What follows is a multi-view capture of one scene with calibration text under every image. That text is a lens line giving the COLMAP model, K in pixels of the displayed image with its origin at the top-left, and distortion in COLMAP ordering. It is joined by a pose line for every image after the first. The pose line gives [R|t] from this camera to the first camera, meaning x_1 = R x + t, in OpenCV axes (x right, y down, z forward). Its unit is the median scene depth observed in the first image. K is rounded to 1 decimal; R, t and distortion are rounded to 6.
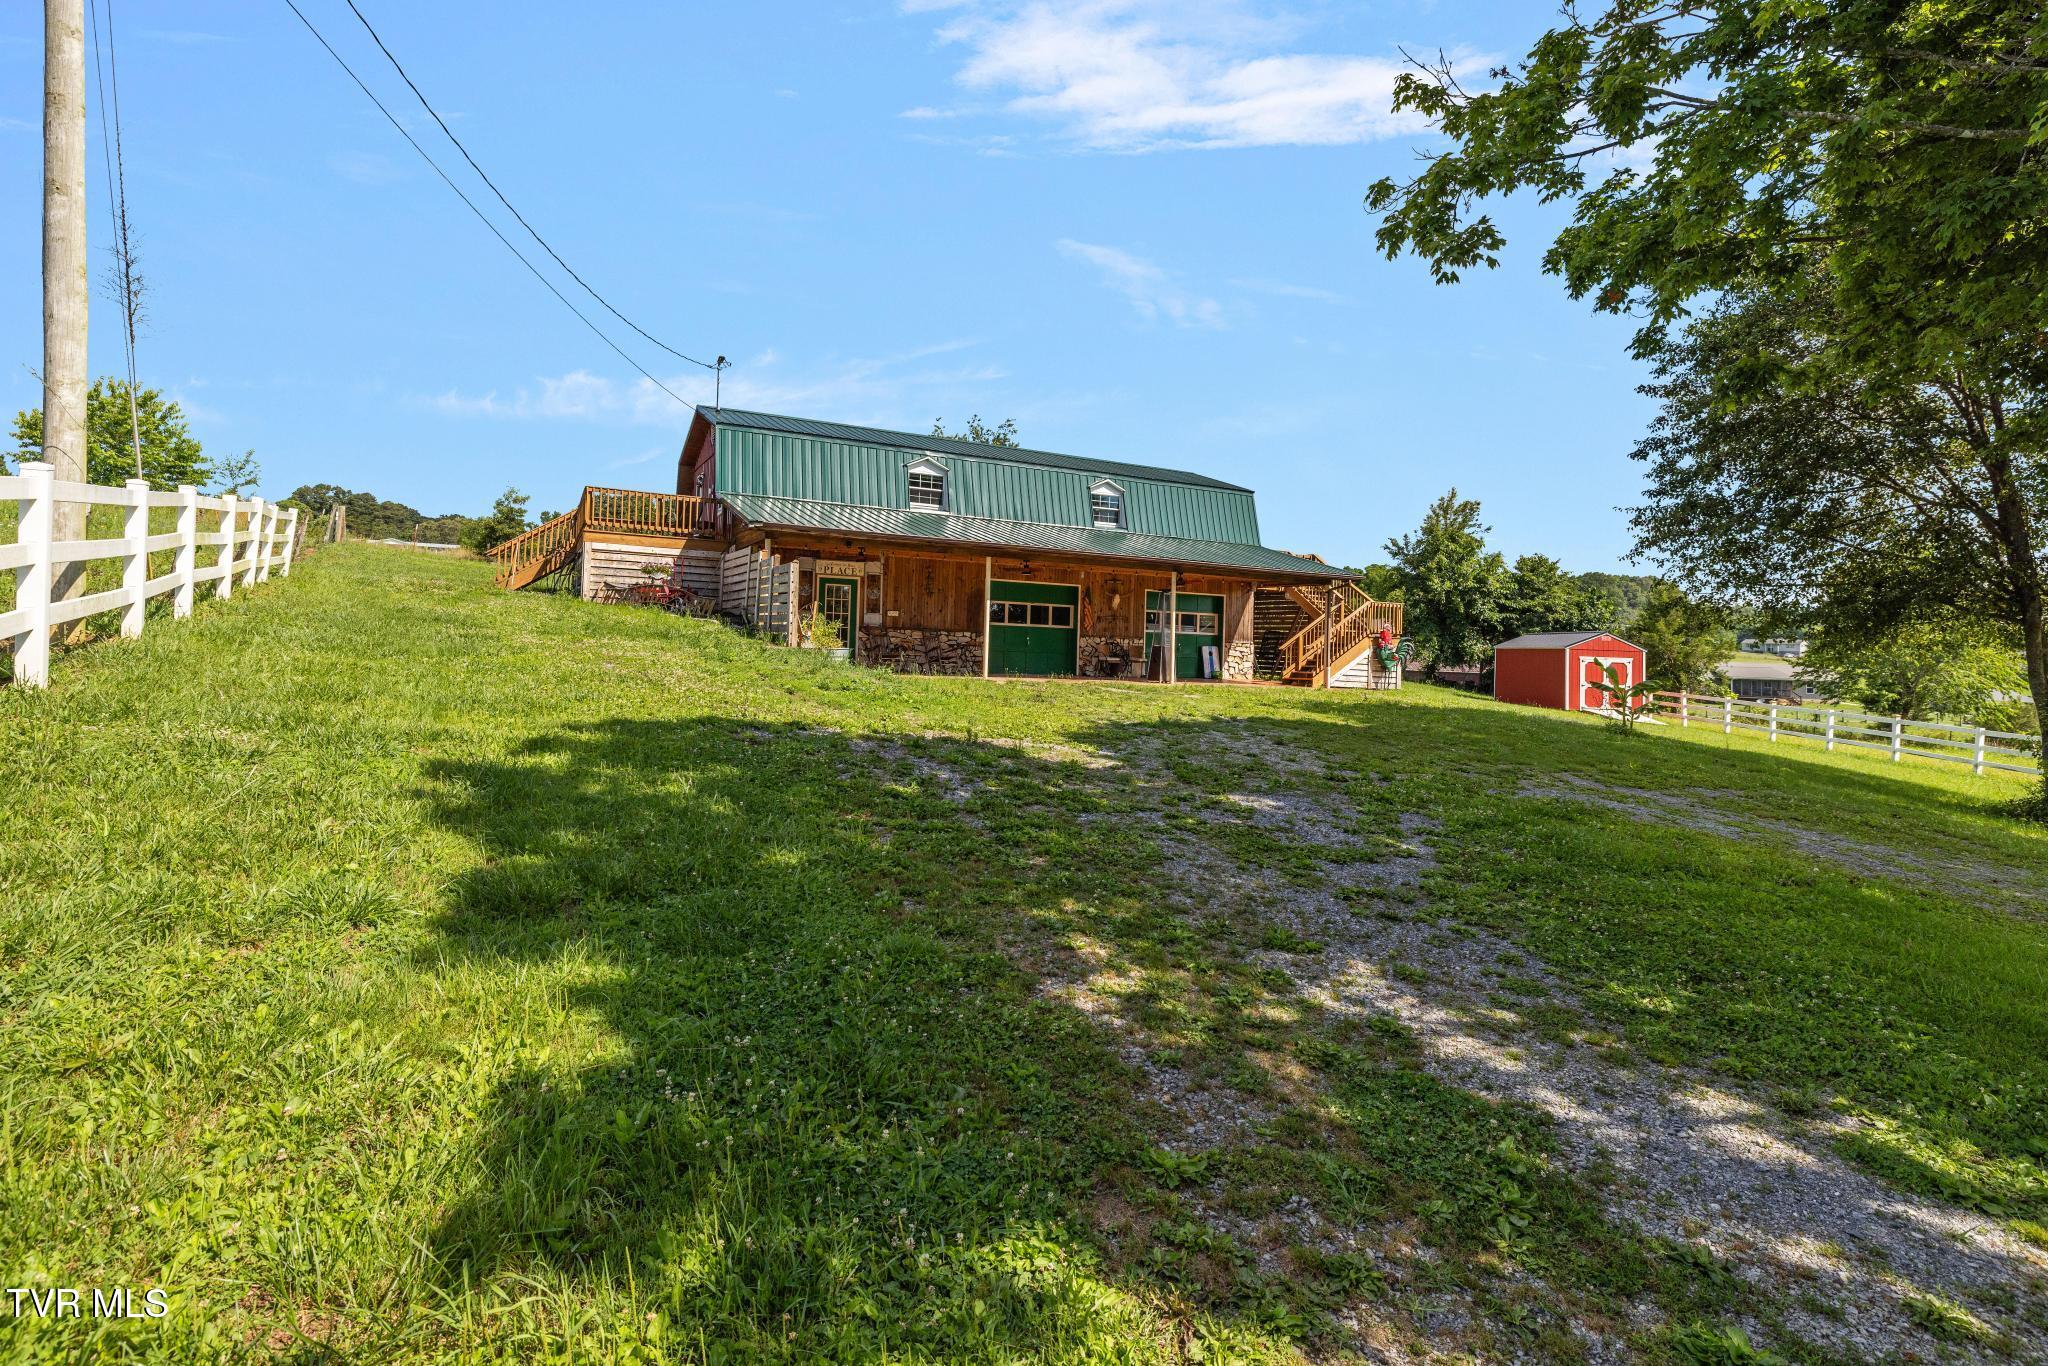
lens RADIAL K [[890.0, 0, 1024.9], [0, 890.0, 673.1], [0, 0, 1]] dist [-0.001104, -0.000058]
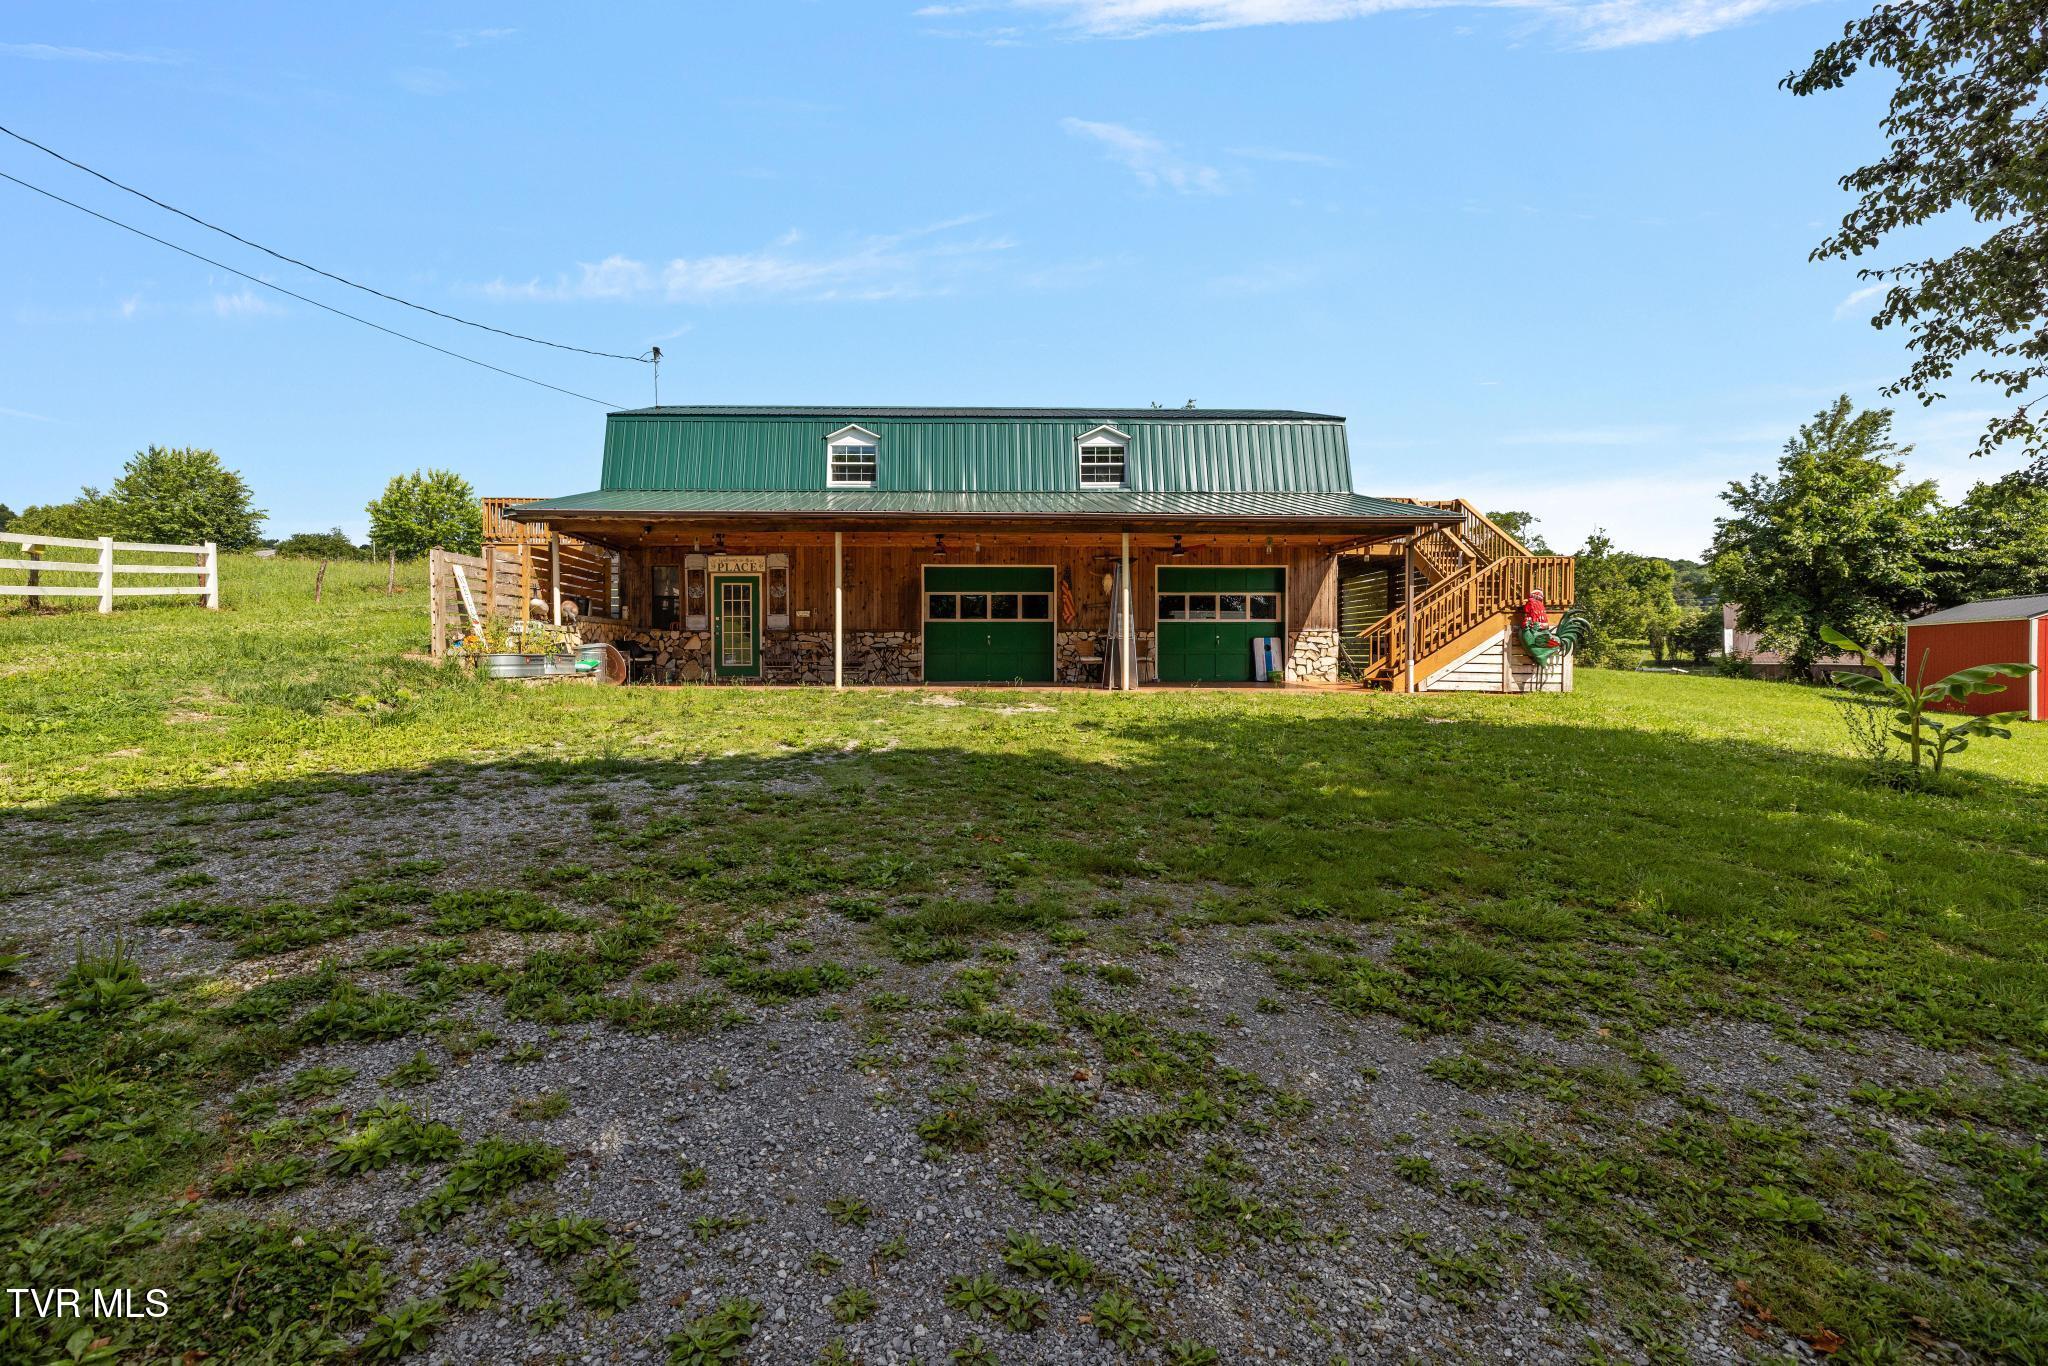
lens RADIAL K [[819.6, 0, 1023.3], [0, 819.6, 694.9], [0, 0, 1]] dist [0.001539, 0.000378]
pose [[0.914514, -0.015153, -0.404271, 0.298191], [0.020514, 0.999750, 0.008934, 0.006629], [0.404035, -0.016463, 0.914595, 0.306616]]
